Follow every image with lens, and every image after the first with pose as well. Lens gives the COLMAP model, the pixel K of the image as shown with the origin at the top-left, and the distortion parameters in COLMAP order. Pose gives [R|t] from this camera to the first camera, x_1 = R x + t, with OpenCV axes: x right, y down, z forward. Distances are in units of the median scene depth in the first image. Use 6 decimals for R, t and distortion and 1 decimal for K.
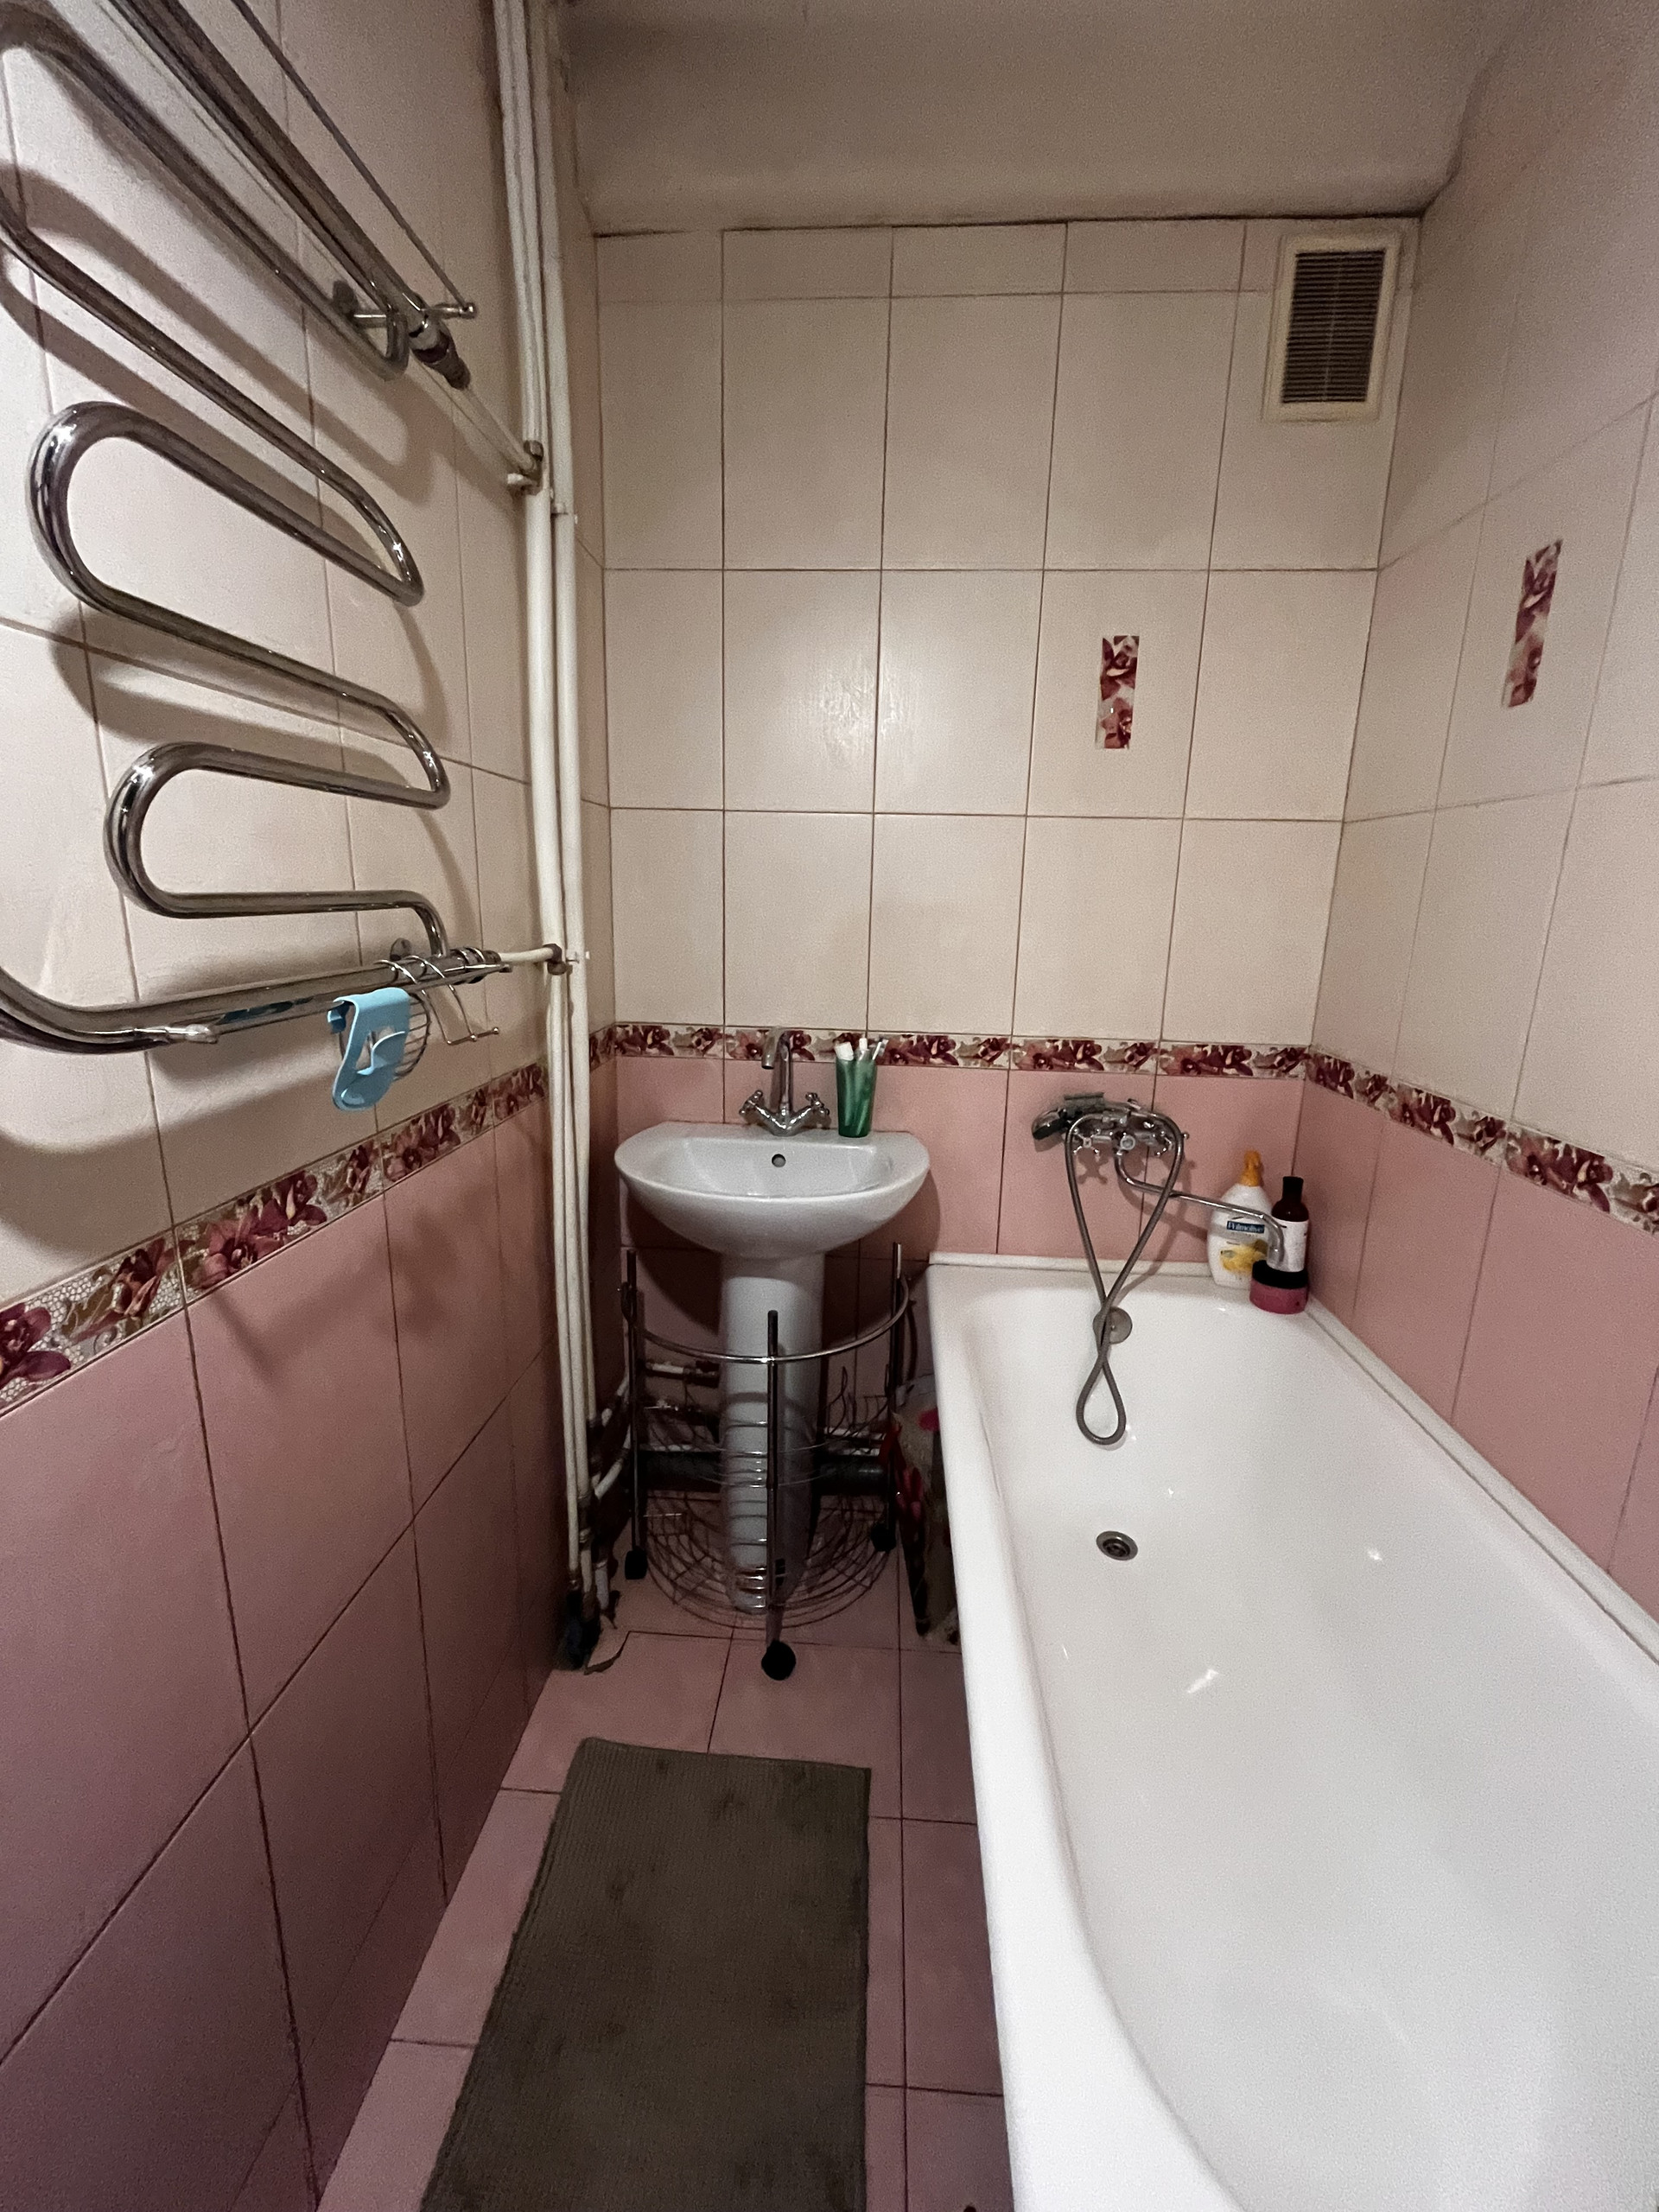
lens RADIAL K [[888.9, 0, 826.0], [0, 888.9, 1100.4], [0, 0, 1]] dist [-0.006208, -0.000404]
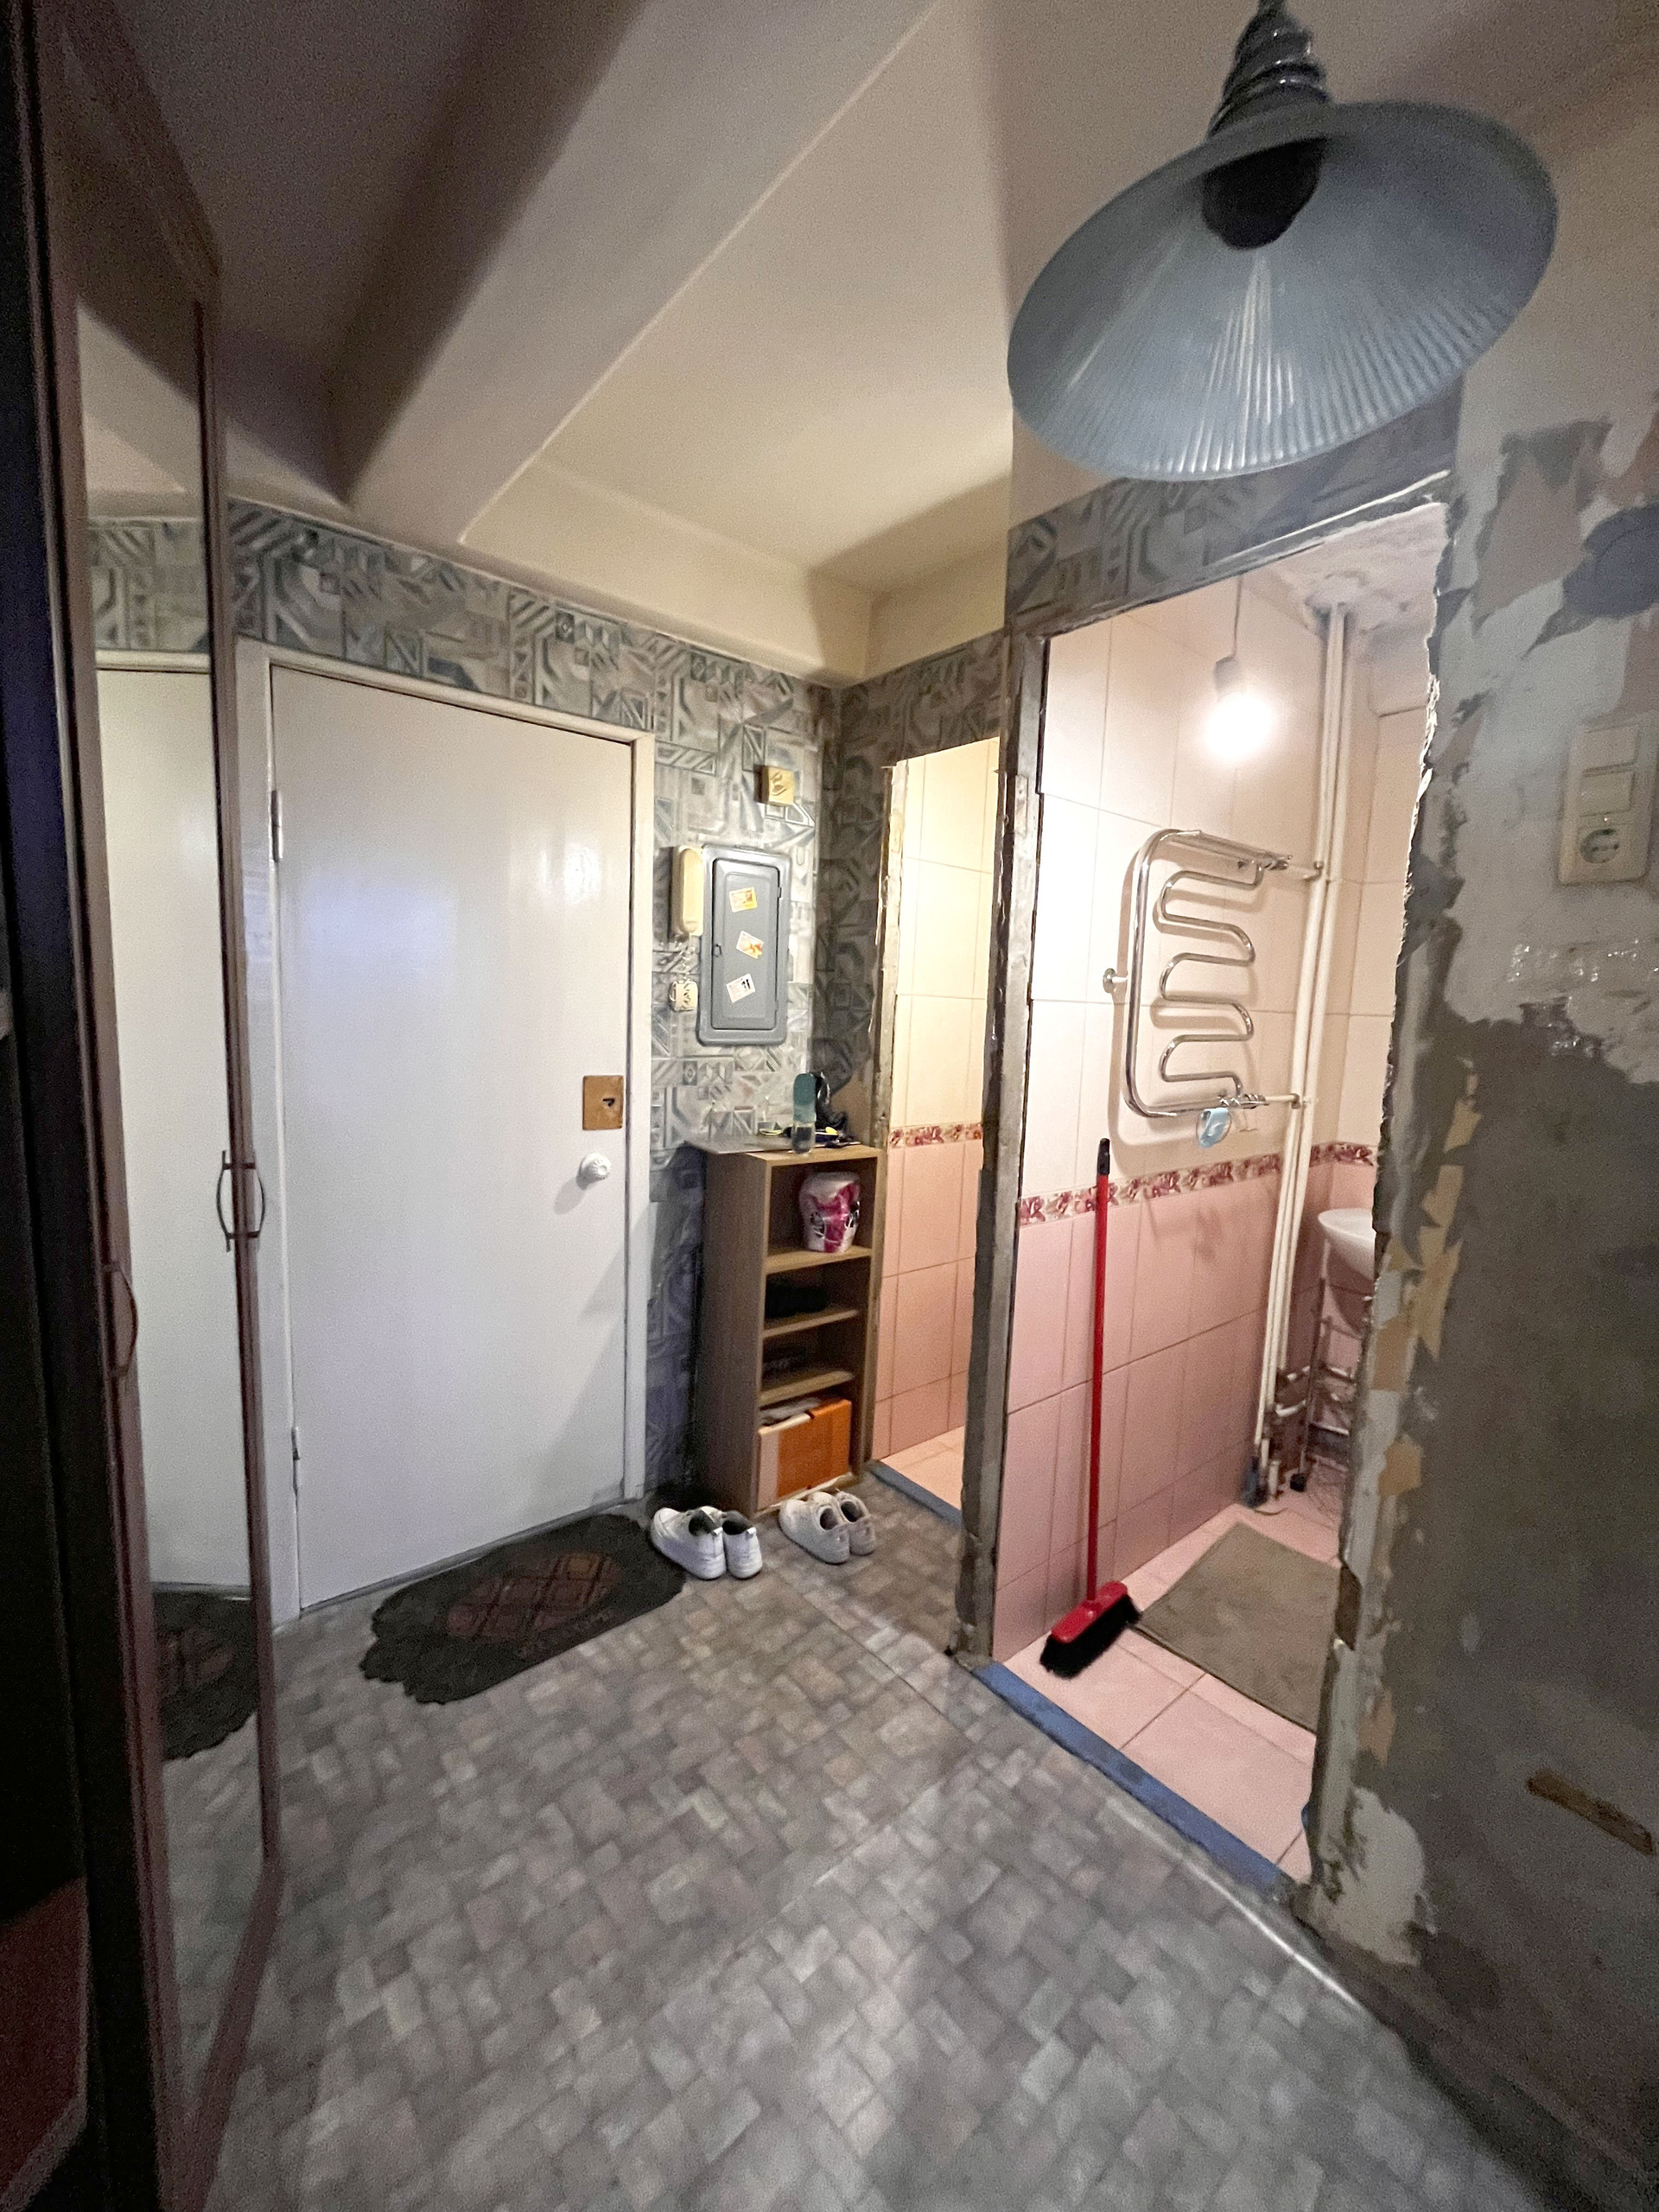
lens RADIAL K [[888.9, 0, 826.0], [0, 888.9, 1100.4], [0, 0, 1]] dist [-0.006208, -0.000404]
pose [[0.681731, 0.083251, -0.726851, 0.437297], [-0.183794, 0.981131, -0.060010, 0.156536], [0.708141, 0.174502, 0.684168, -1.141864]]
